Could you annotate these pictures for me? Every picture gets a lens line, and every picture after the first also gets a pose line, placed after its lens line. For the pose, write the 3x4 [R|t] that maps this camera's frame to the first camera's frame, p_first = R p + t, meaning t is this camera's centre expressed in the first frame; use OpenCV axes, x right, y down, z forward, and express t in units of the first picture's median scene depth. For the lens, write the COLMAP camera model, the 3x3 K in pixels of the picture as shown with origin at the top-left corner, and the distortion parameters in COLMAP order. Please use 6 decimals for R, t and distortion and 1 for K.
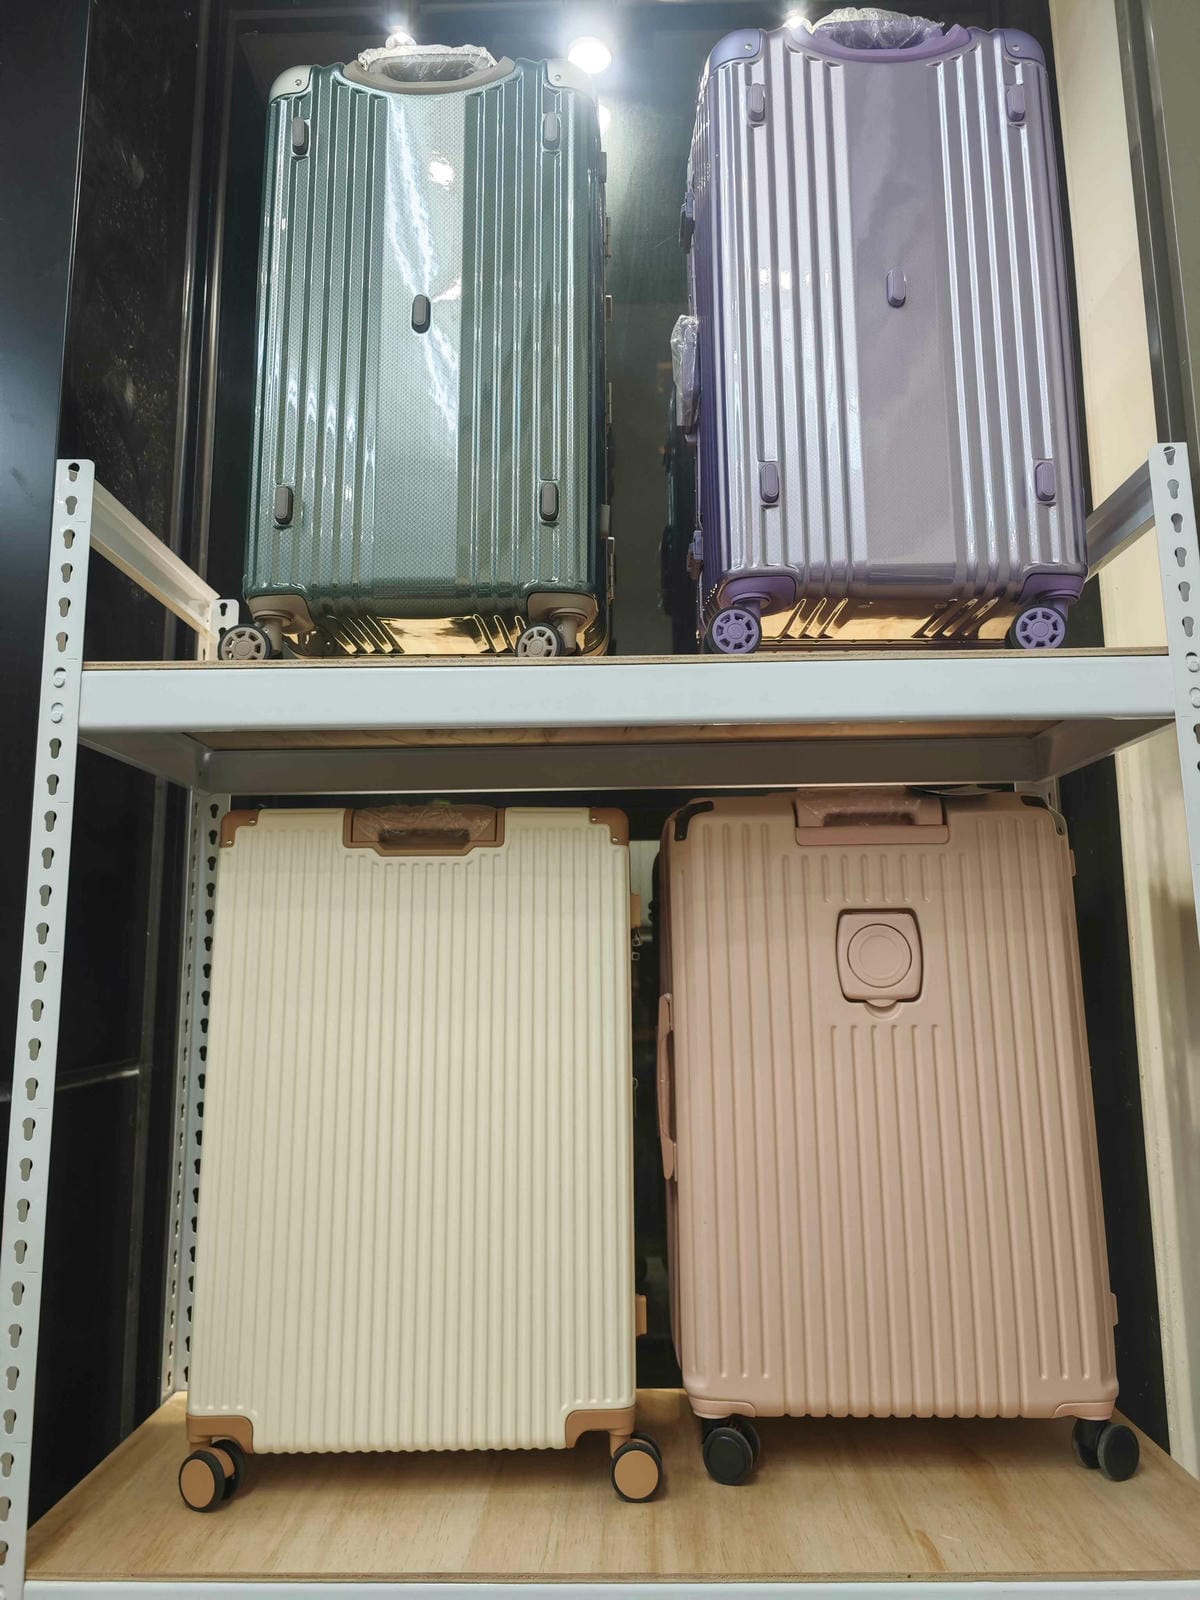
lens RADIAL K [[1080.4, 0, 598.3], [0, 1080.4, 798.2], [0, 0, 1]] dist [0.027834, -0.025445]
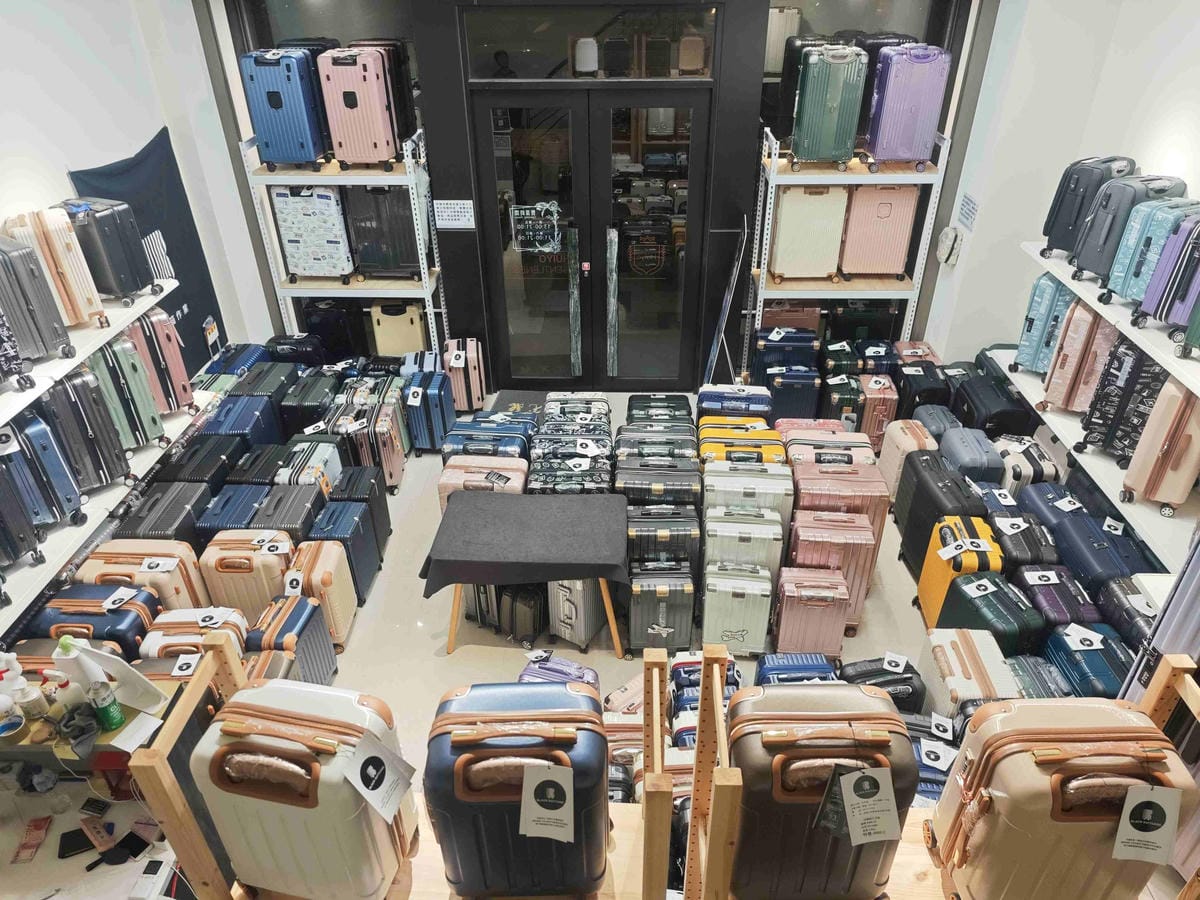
lens RADIAL K [[810.3, 0, 599.7], [0, 810.3, 449.1], [0, 0, 1]] dist [0.027834, -0.025445]
pose [[0.999779, 0.011615, -0.017531, -1.332510], [0.003370, 0.734357, 0.678755, -2.102245], [0.020758, -0.678664, 0.734155, -3.549270]]
